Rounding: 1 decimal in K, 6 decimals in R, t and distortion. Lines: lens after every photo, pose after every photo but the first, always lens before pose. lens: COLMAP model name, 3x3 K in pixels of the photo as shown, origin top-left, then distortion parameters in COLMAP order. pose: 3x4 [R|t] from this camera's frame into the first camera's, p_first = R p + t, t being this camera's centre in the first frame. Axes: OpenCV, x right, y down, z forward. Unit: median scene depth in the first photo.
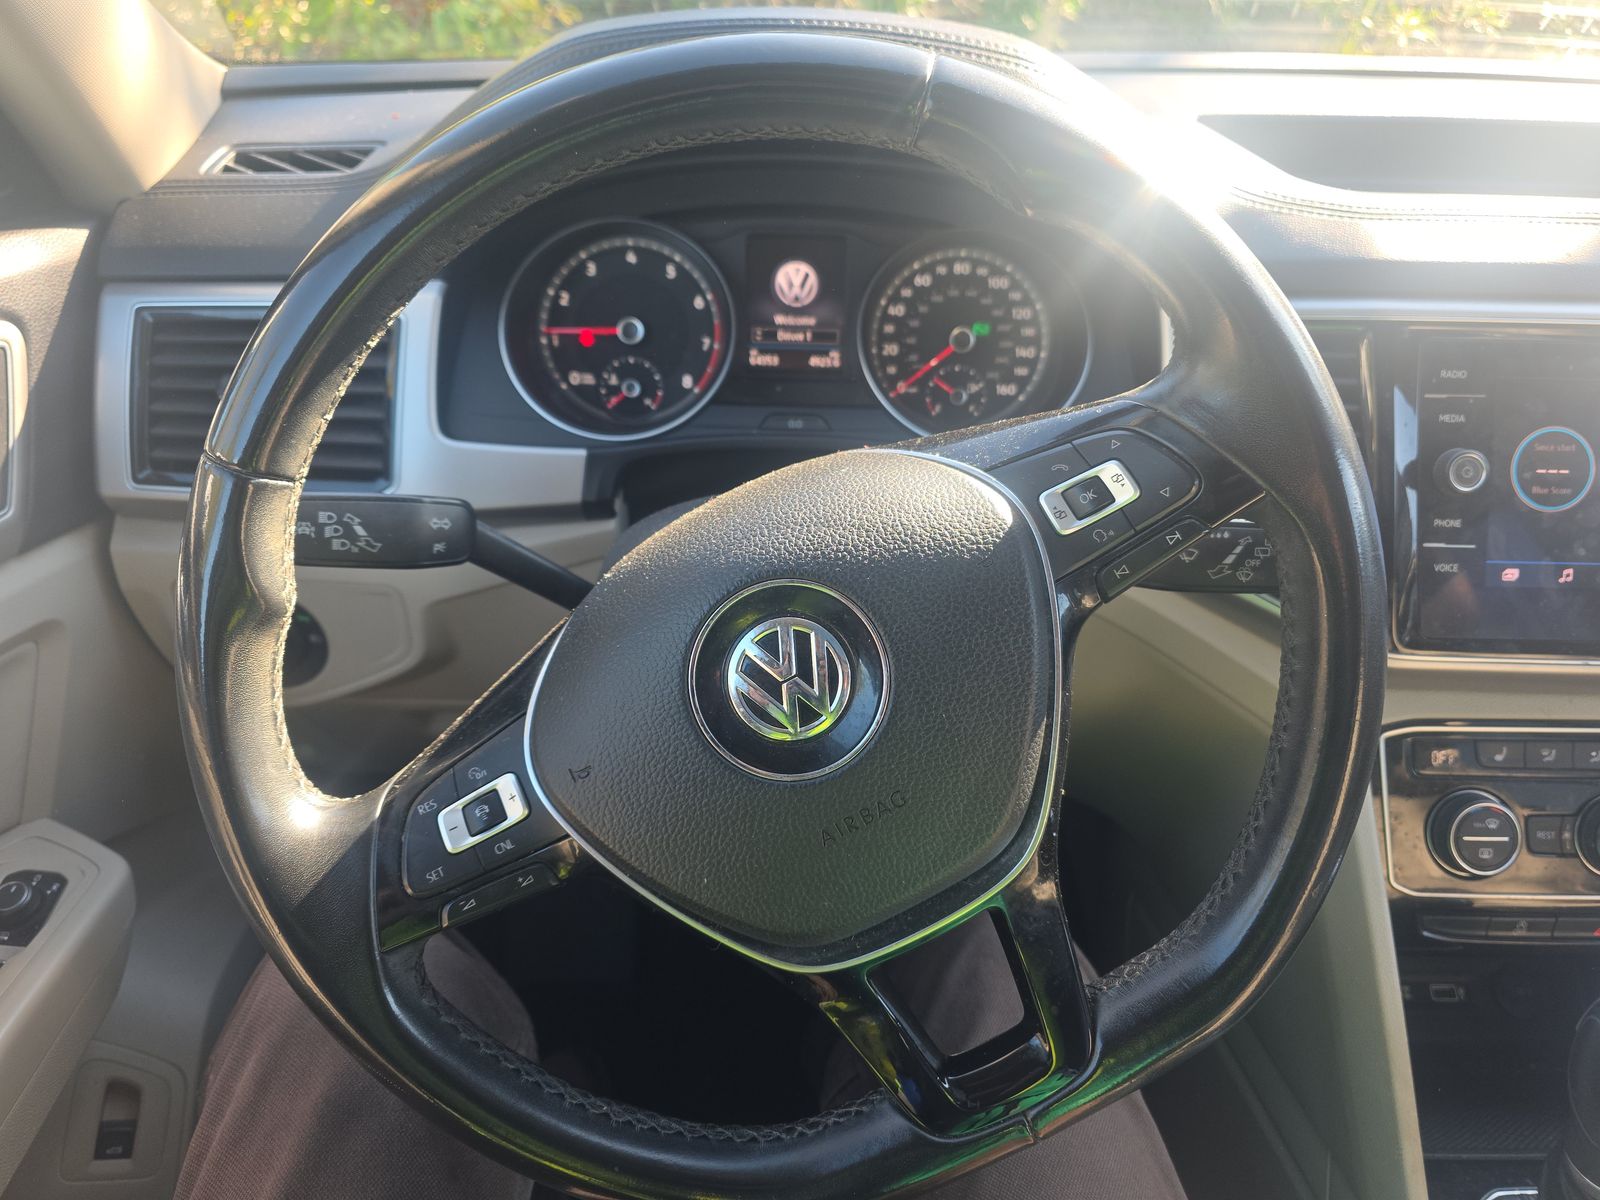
lens RADIAL K [[1084.7, 0, 807.5], [0, 1084.7, 603.3], [0, 0, 1]] dist [0.044997, -0.027134]
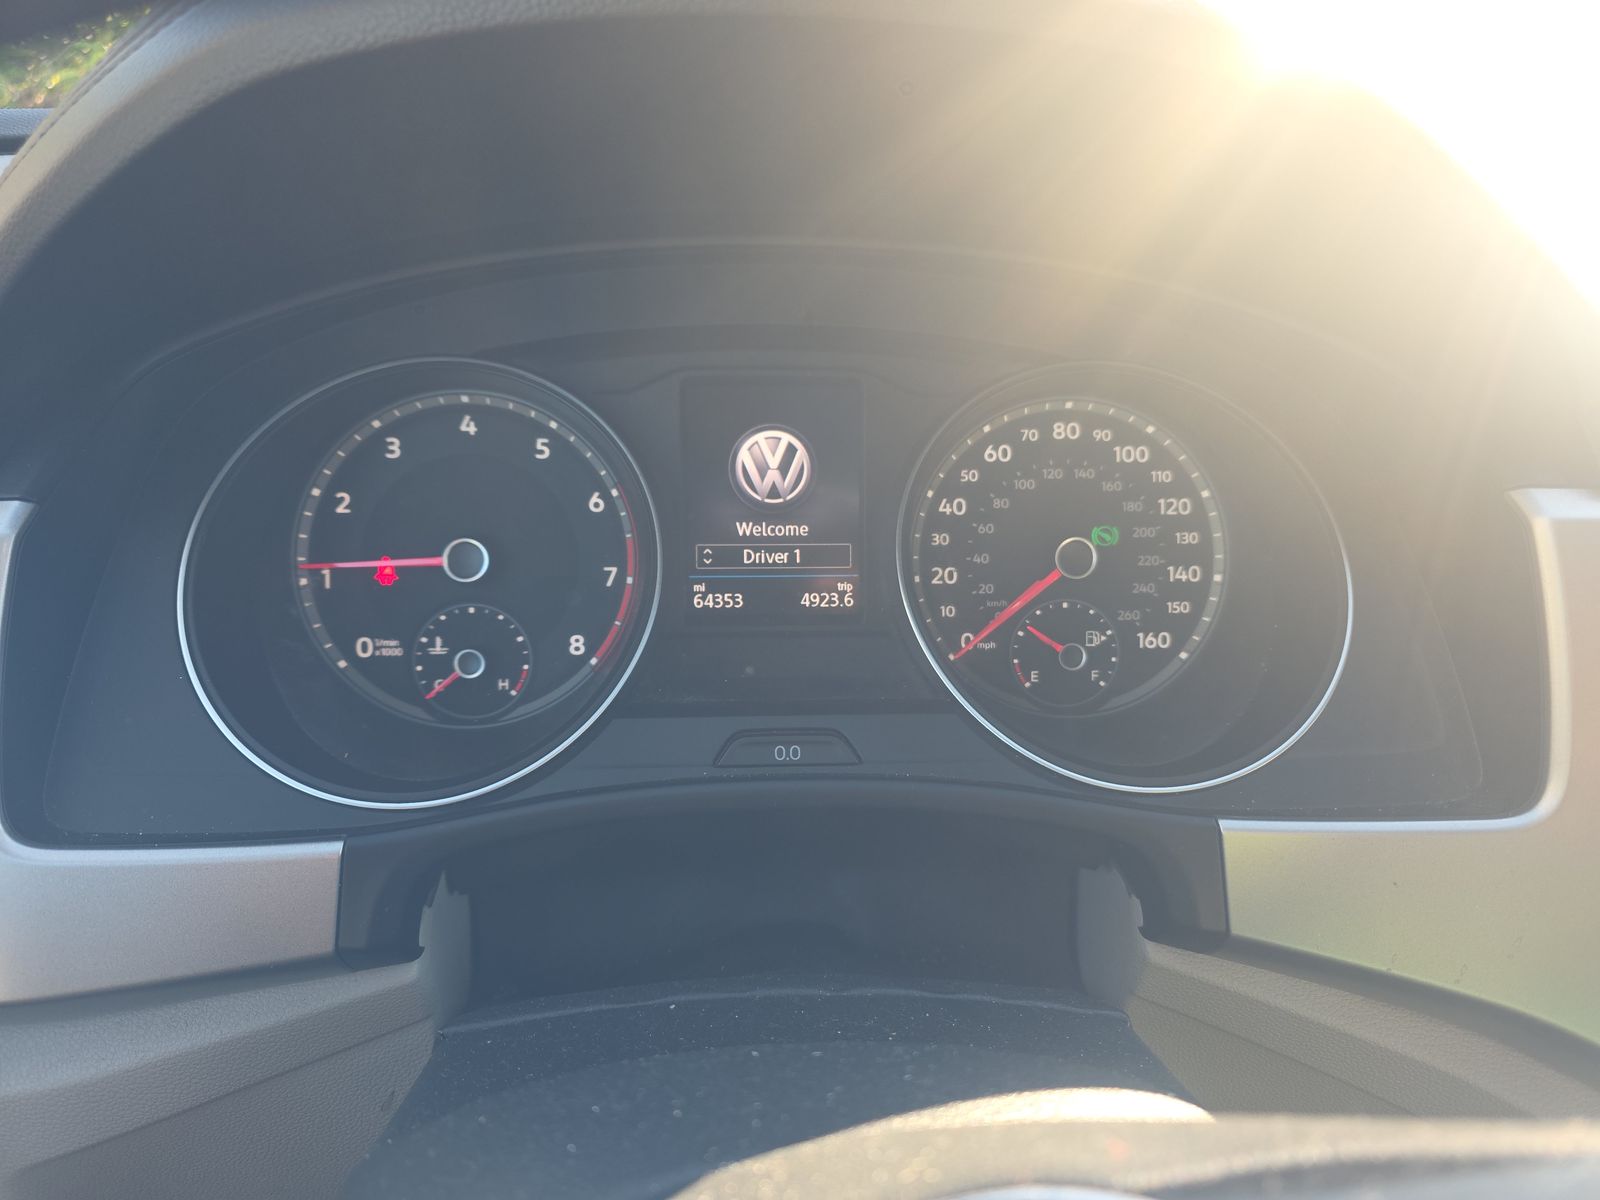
lens RADIAL K [[1084.7, 0, 814.7], [0, 1084.7, 613.8], [0, 0, 1]] dist [0.044997, -0.027134]
pose [[0.998262, -0.031521, 0.049792, -0.018754], [0.035682, 0.995740, -0.085027, -0.169978], [-0.046900, 0.086656, 0.995134, 0.454396]]
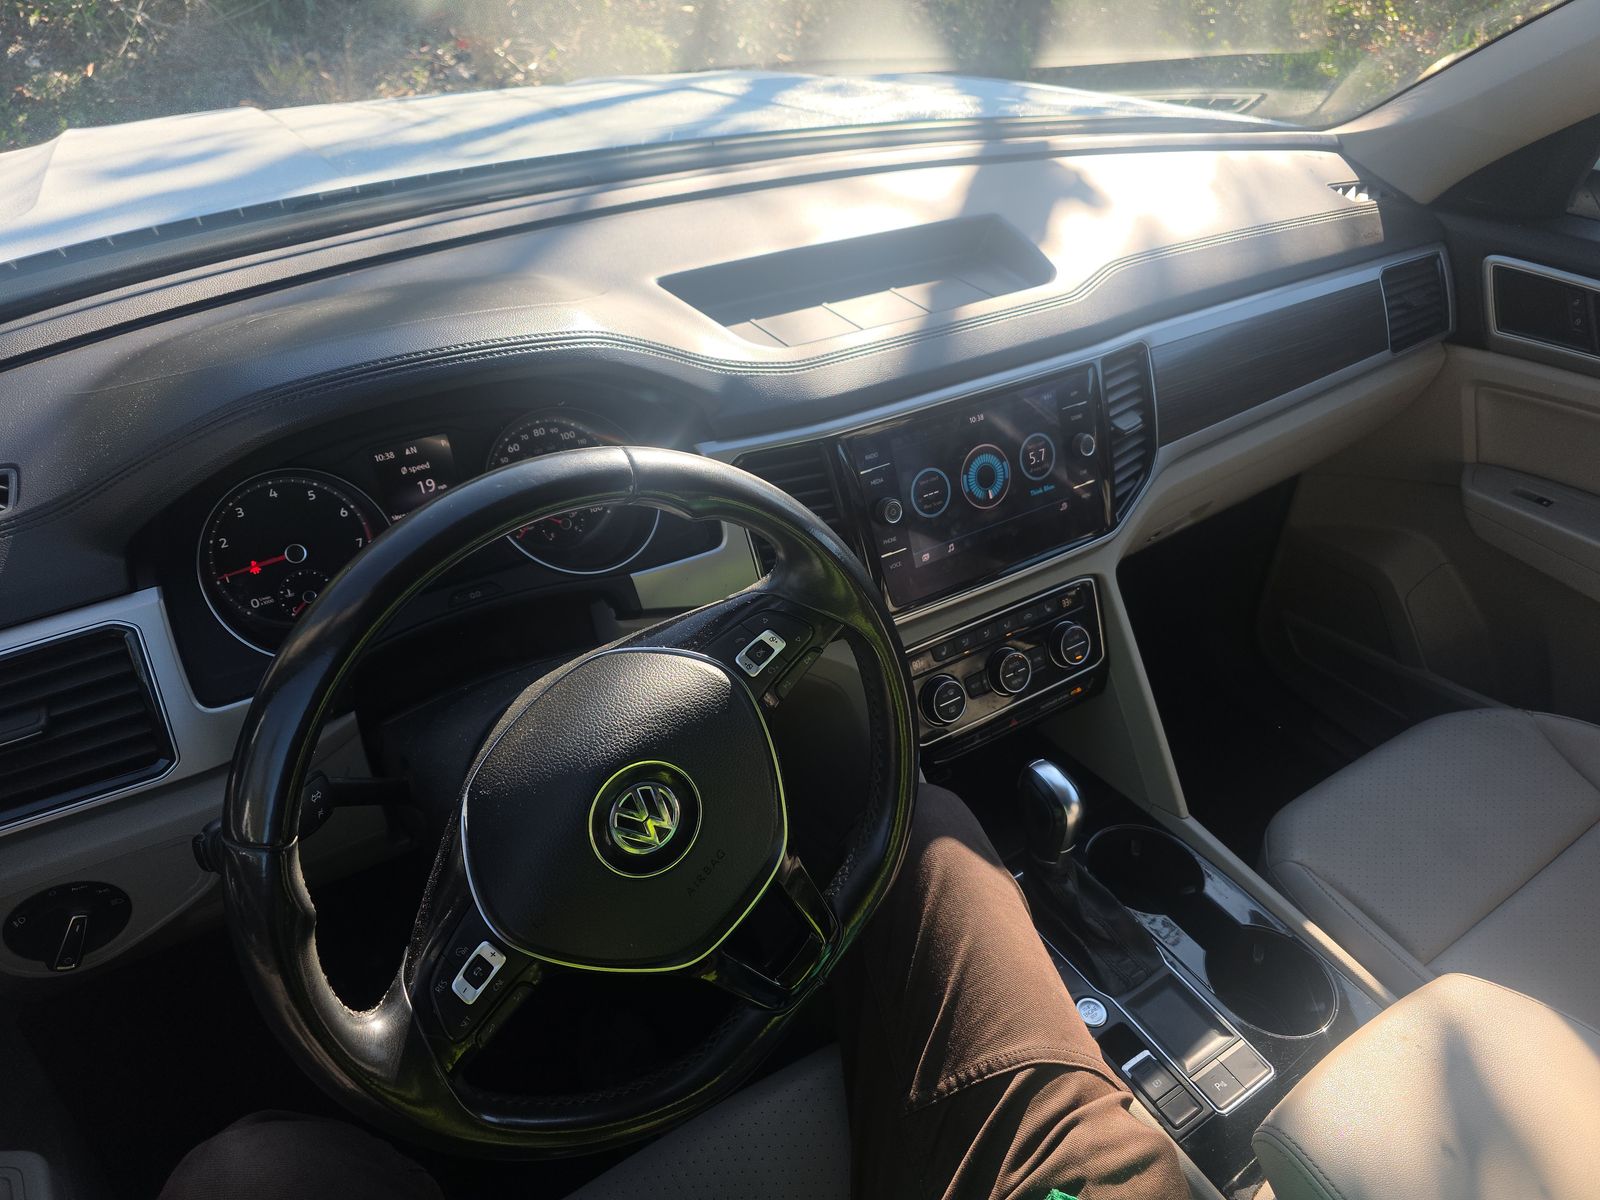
lens RADIAL K [[1084.7, 0, 808.8], [0, 1084.7, 604.0], [0, 0, 1]] dist [0.044997, -0.027134]
pose [[0.832207, -0.322477, 0.451043, -0.250767], [0.266003, 0.945952, 0.185521, -0.267243], [-0.486491, -0.034414, 0.873007, -0.326881]]
